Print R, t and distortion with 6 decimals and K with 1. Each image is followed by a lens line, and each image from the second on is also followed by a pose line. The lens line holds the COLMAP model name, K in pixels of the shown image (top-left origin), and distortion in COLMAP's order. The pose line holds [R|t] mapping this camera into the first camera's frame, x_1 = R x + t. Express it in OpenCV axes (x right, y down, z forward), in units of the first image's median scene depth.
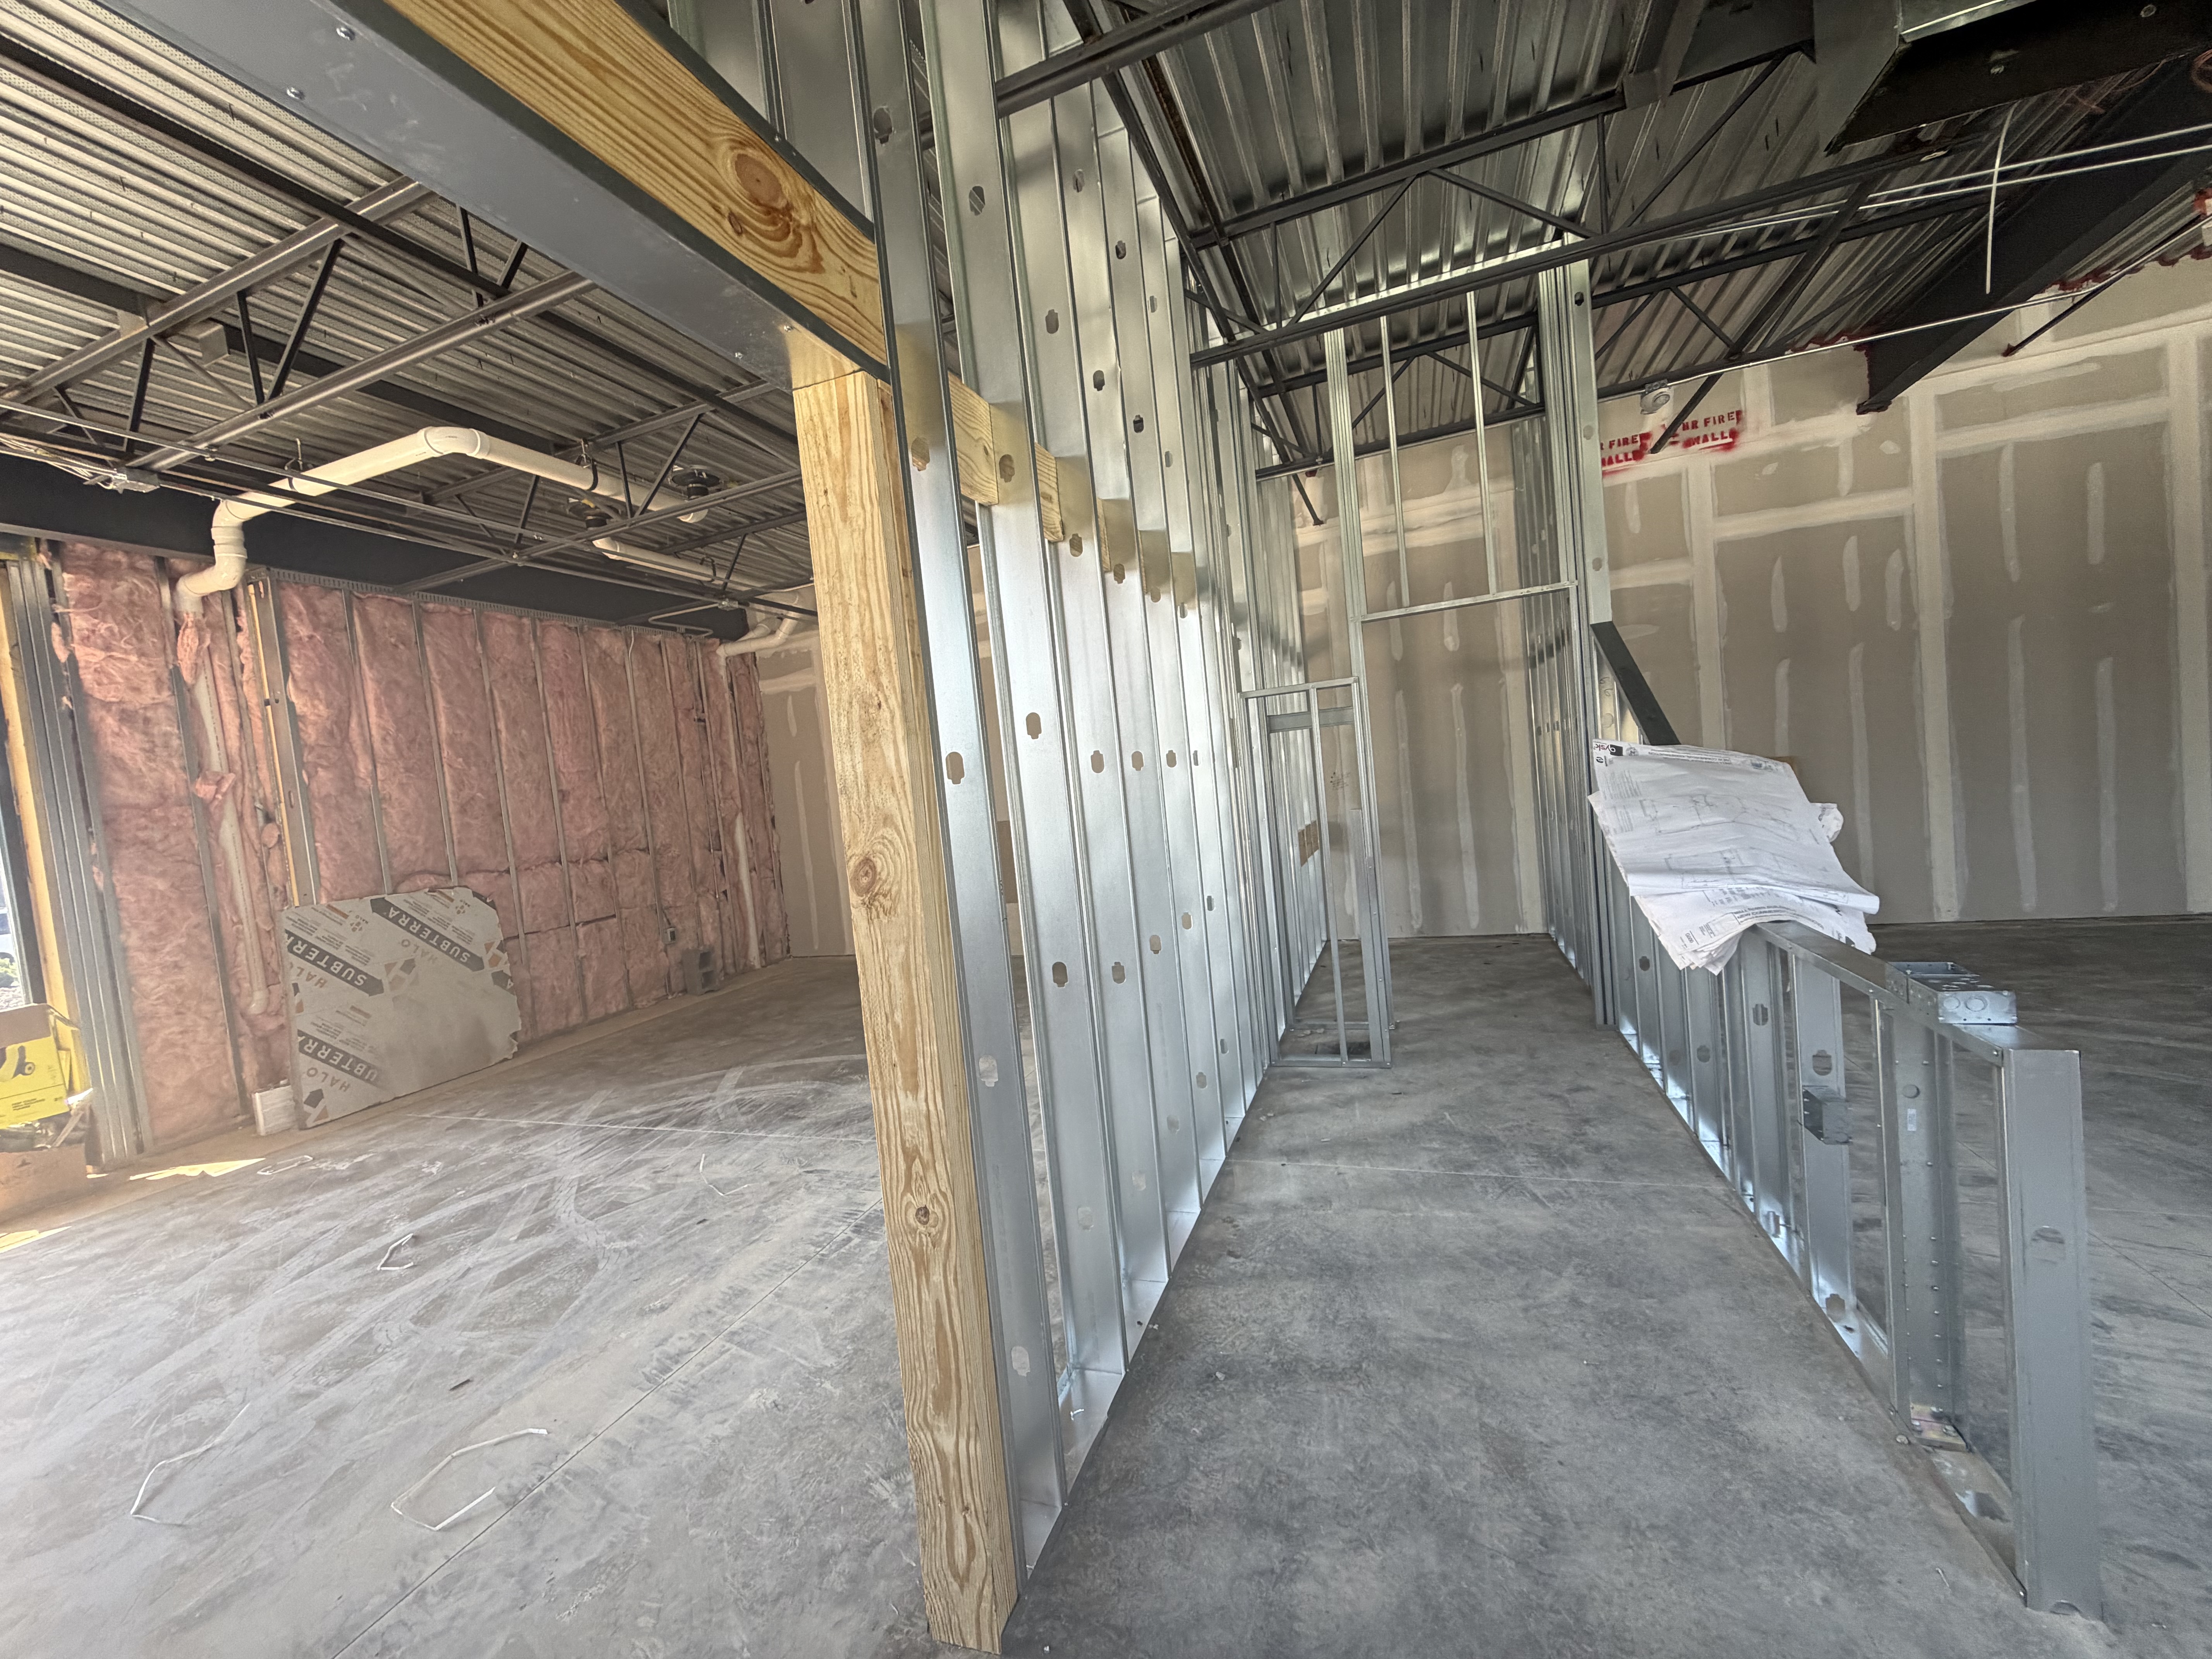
lens RADIAL K [[876.9, 0, 1097.8], [0, 876.9, 829.2], [0, 0, 1]] dist [-0.001344, 0.000053]
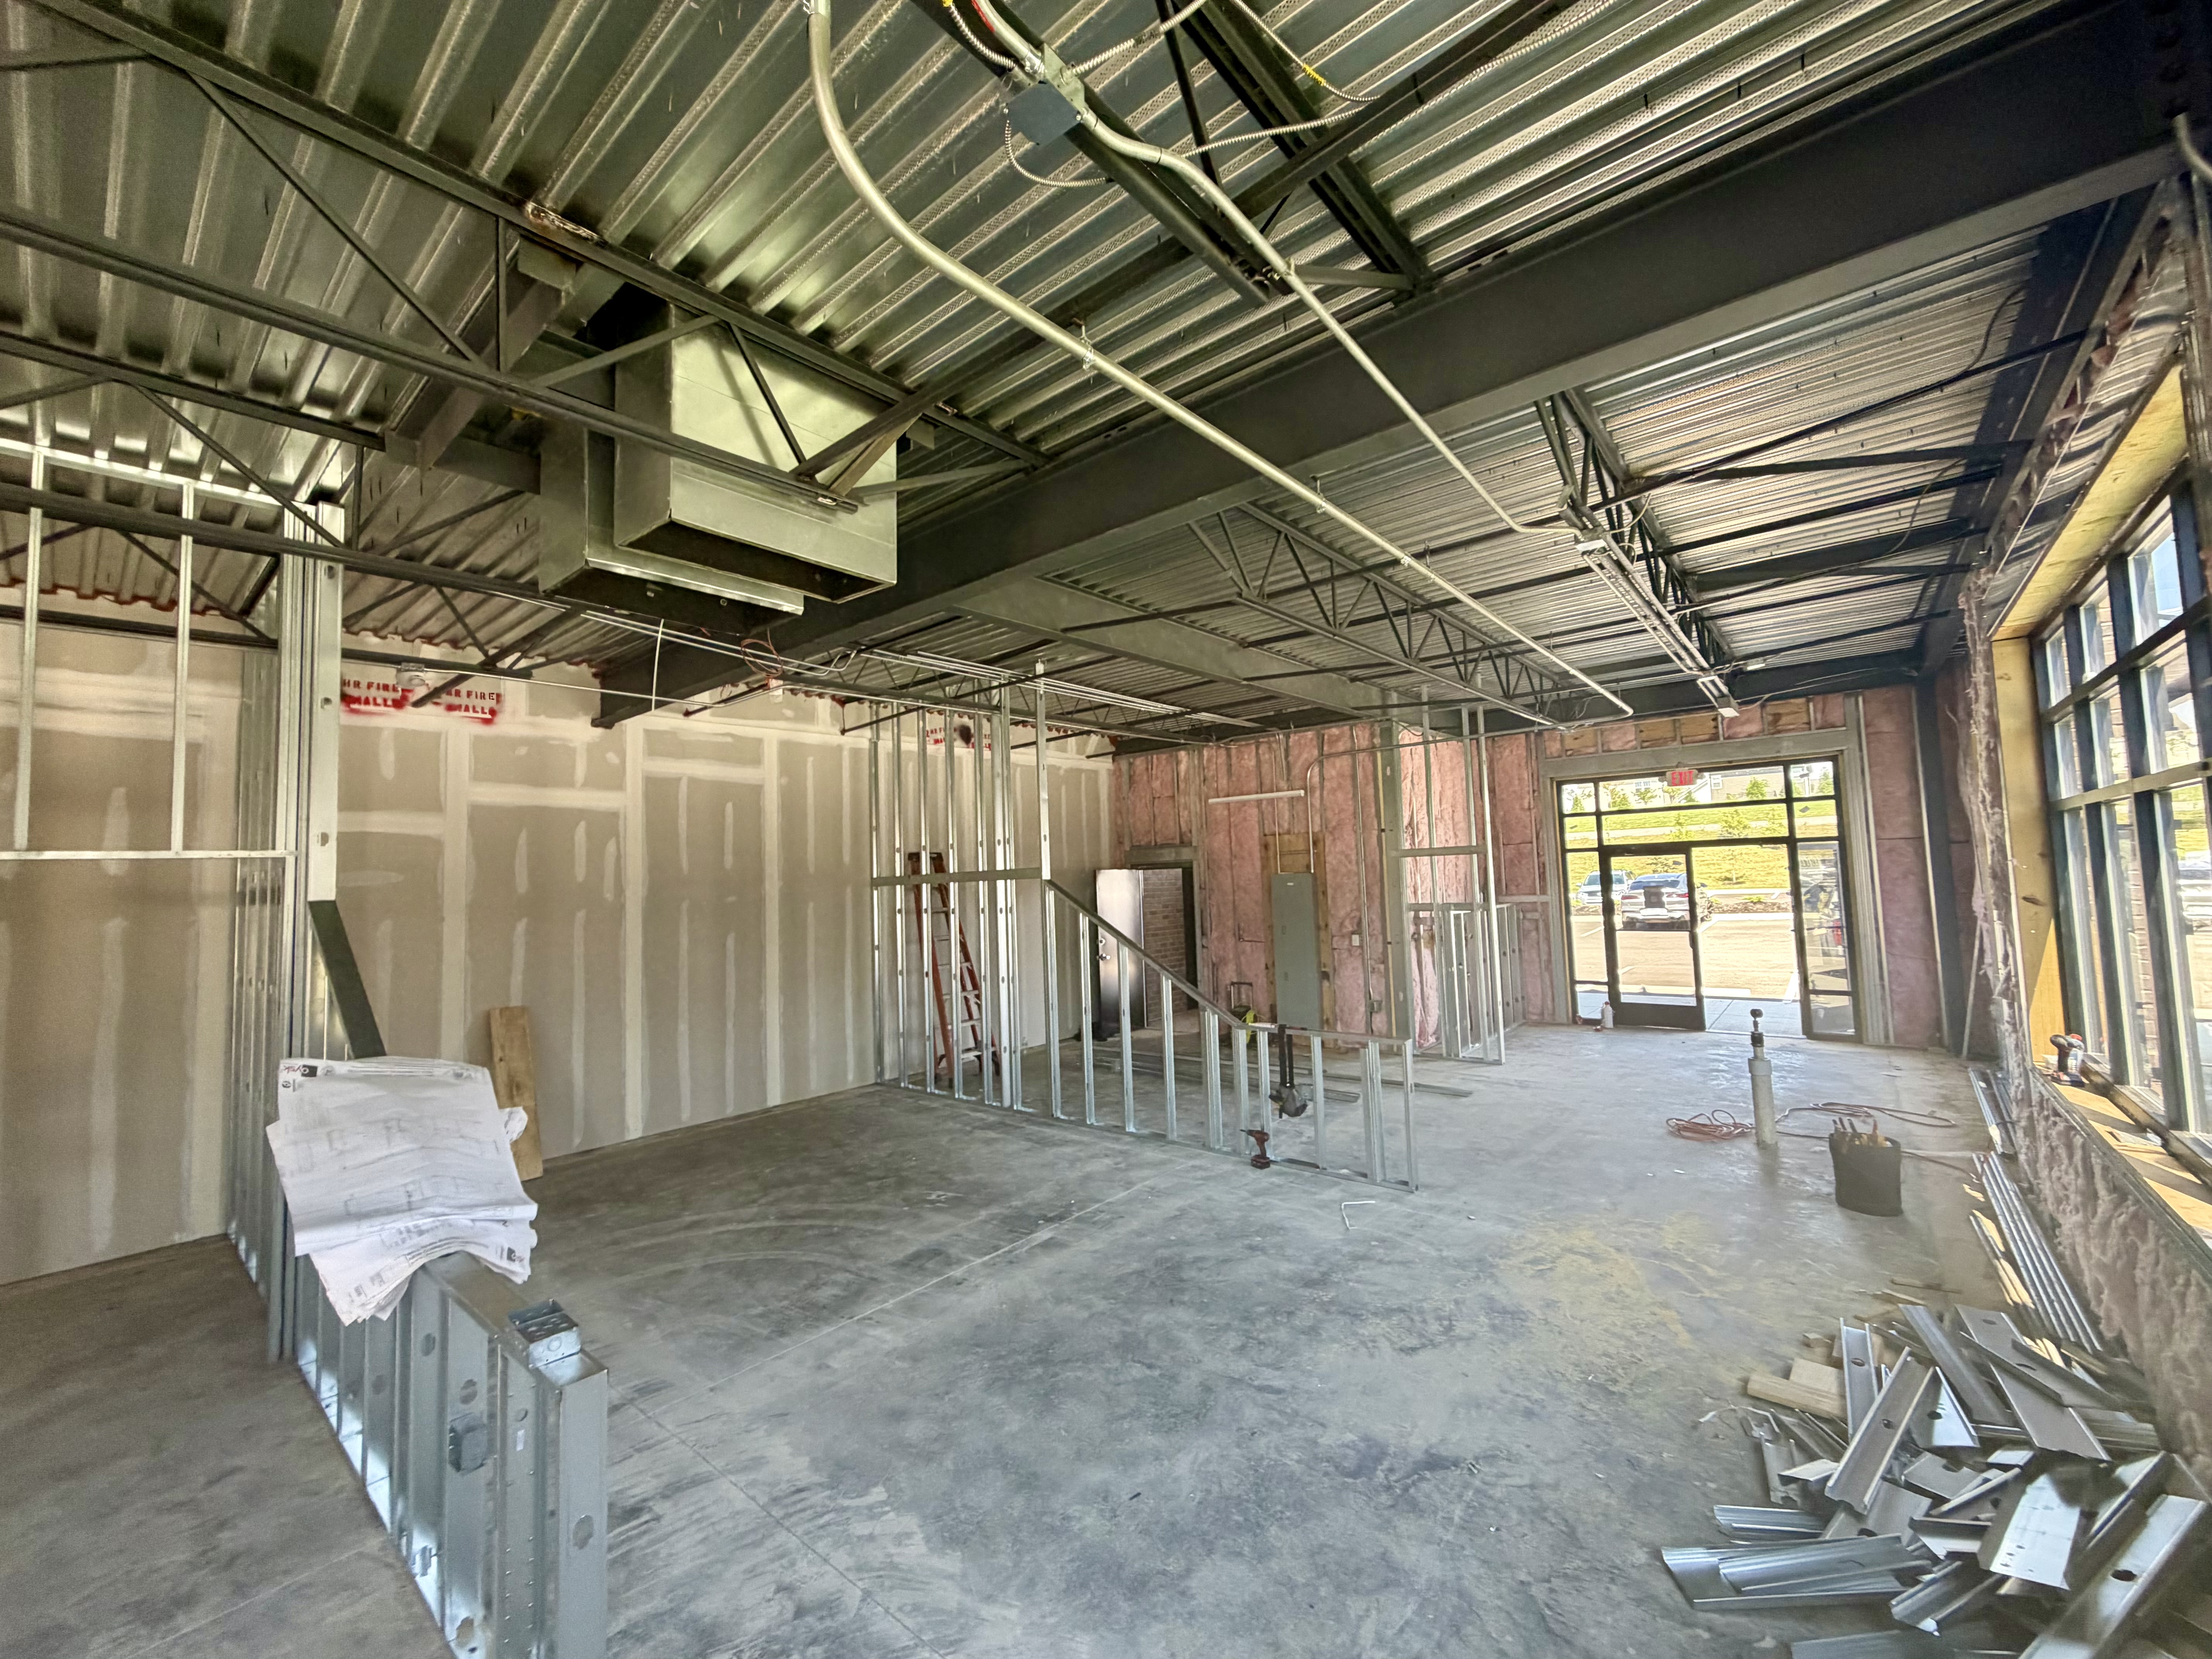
lens RADIAL K [[876.9, 0, 1106.1], [0, 876.9, 824.1], [0, 0, 1]] dist [-0.001344, 0.000053]
pose [[0.344277, 0.147270, 0.927246, -0.020414], [0.046693, 0.983713, -0.173575, -0.114708], [-0.937706, 0.103054, 0.331793, -0.112397]]
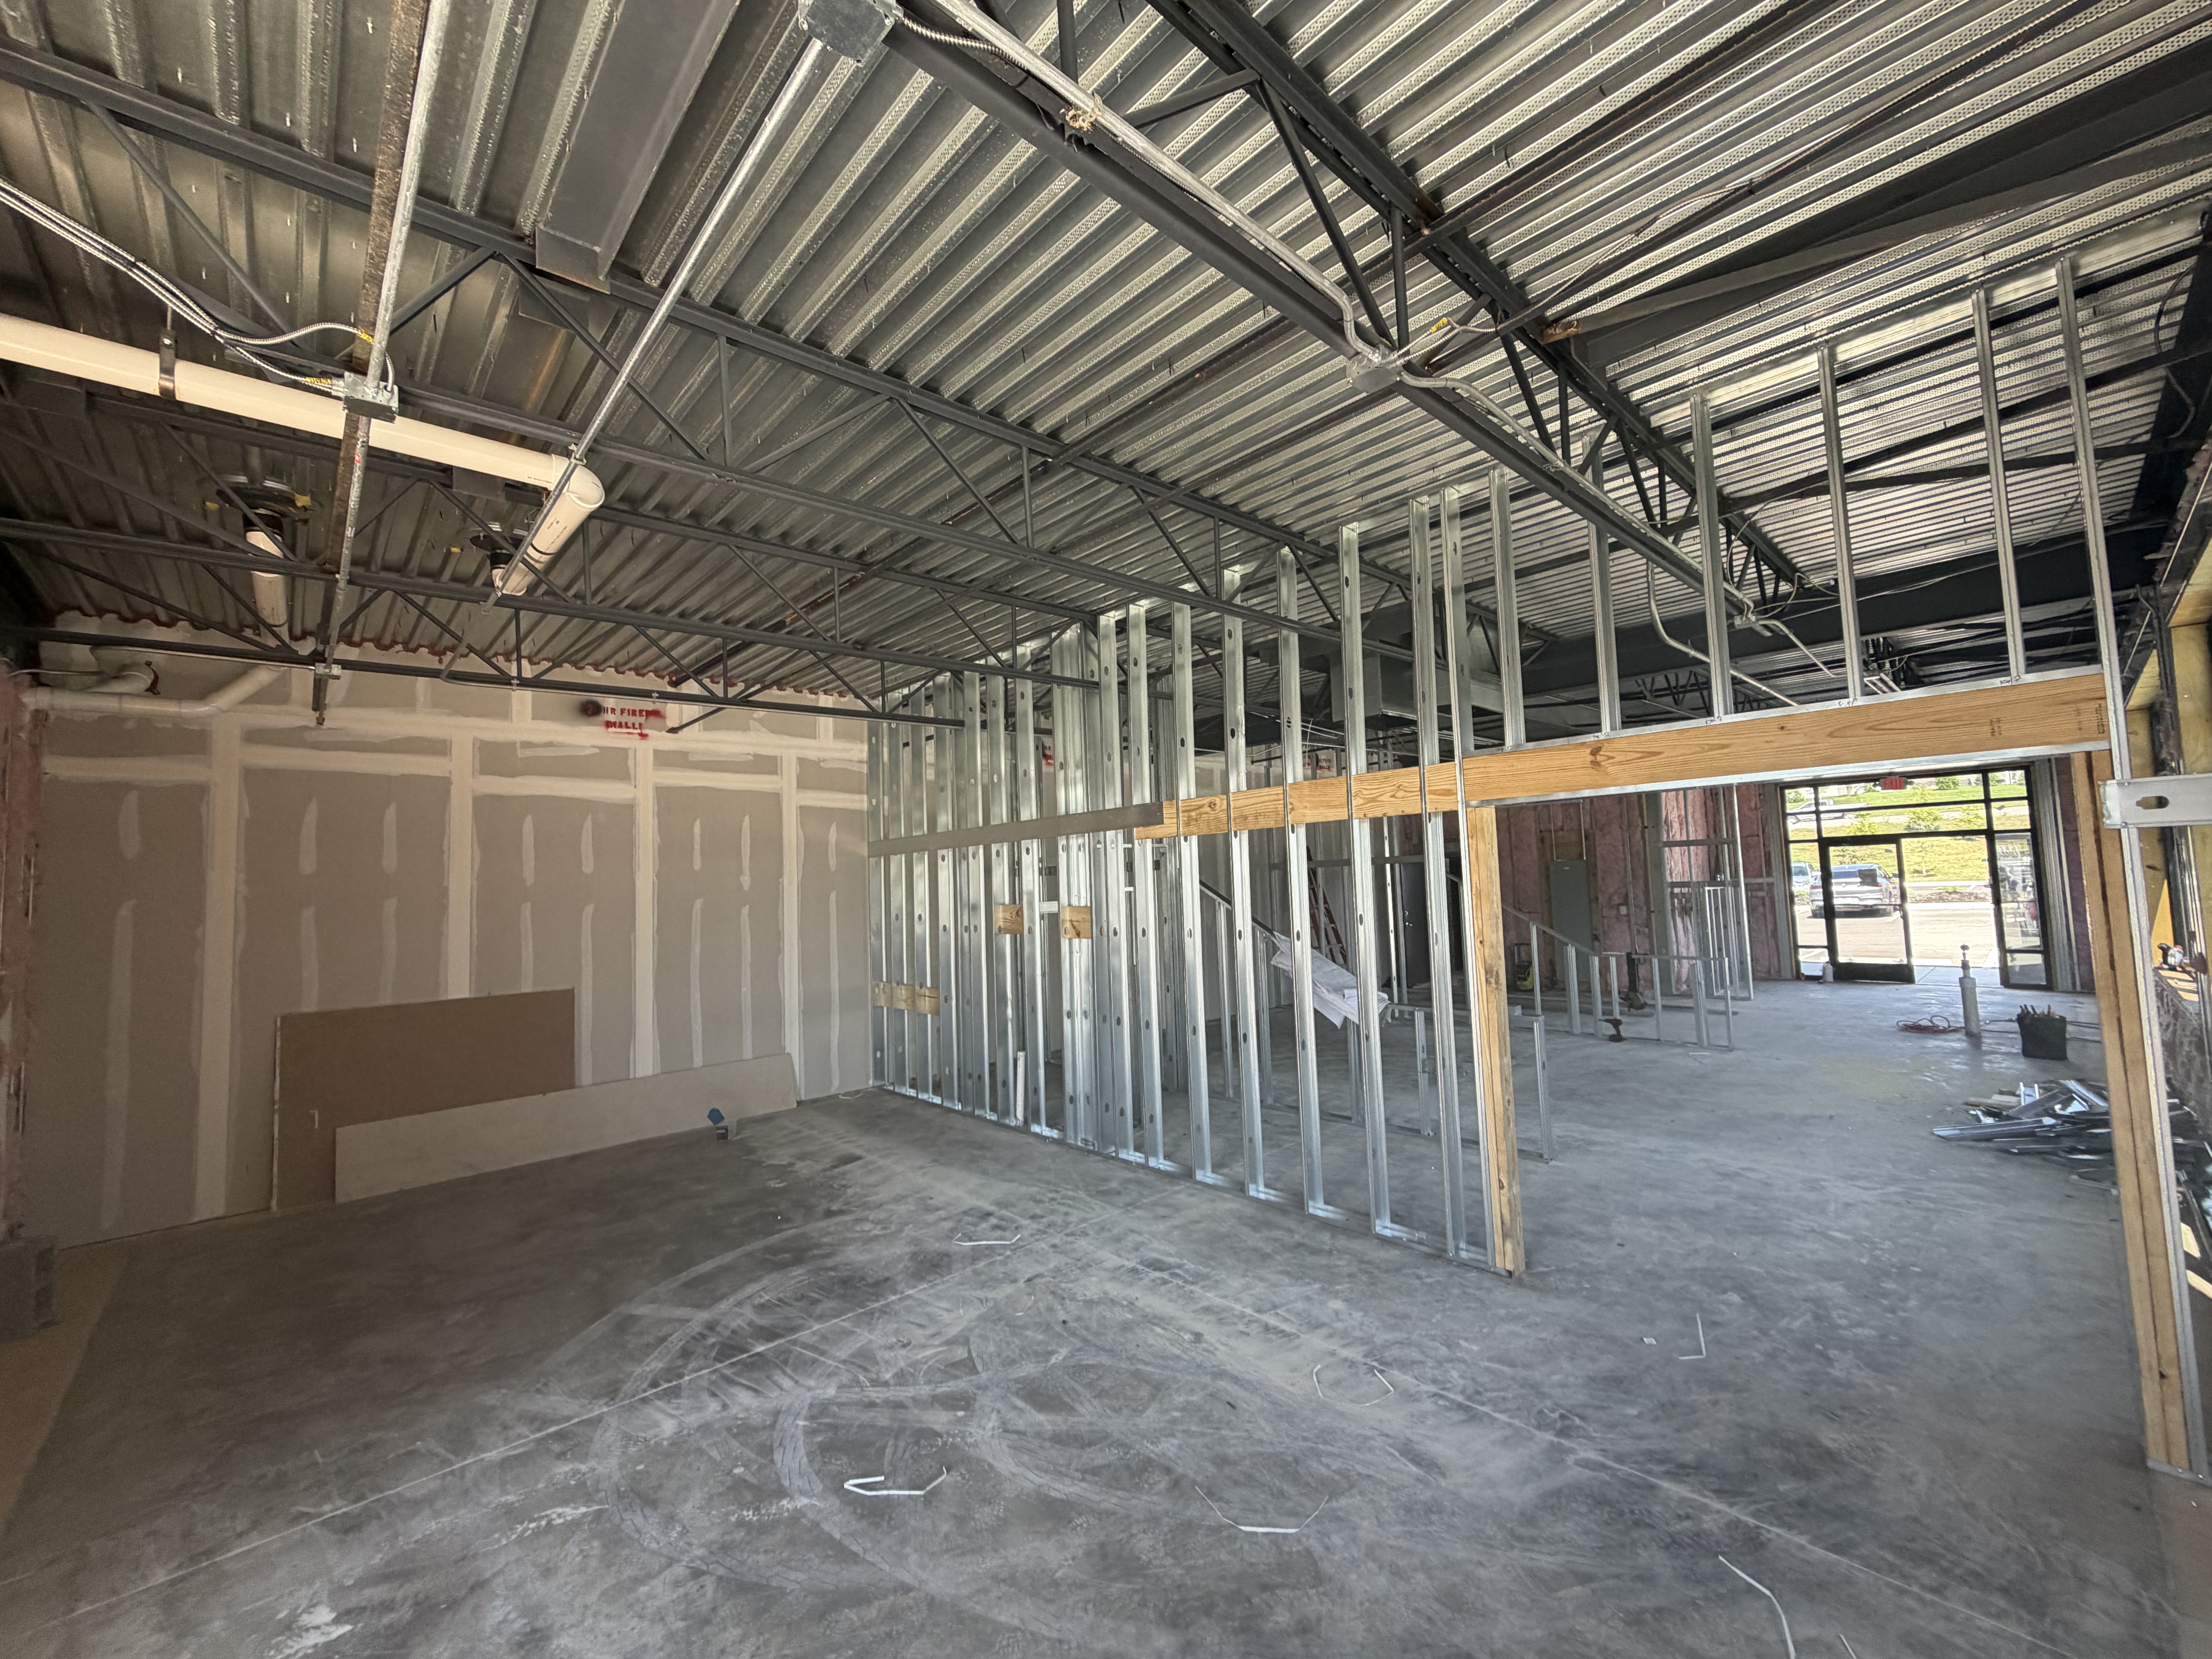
lens RADIAL K [[876.9, 0, 1103.9], [0, 876.9, 829.4], [0, 0, 1]] dist [-0.001344, 0.000053]
pose [[0.458763, 0.141553, 0.877211, -1.140633], [0.036076, 0.983448, -0.177563, 0.012380], [-0.887826, 0.113105, 0.446063, 0.272958]]
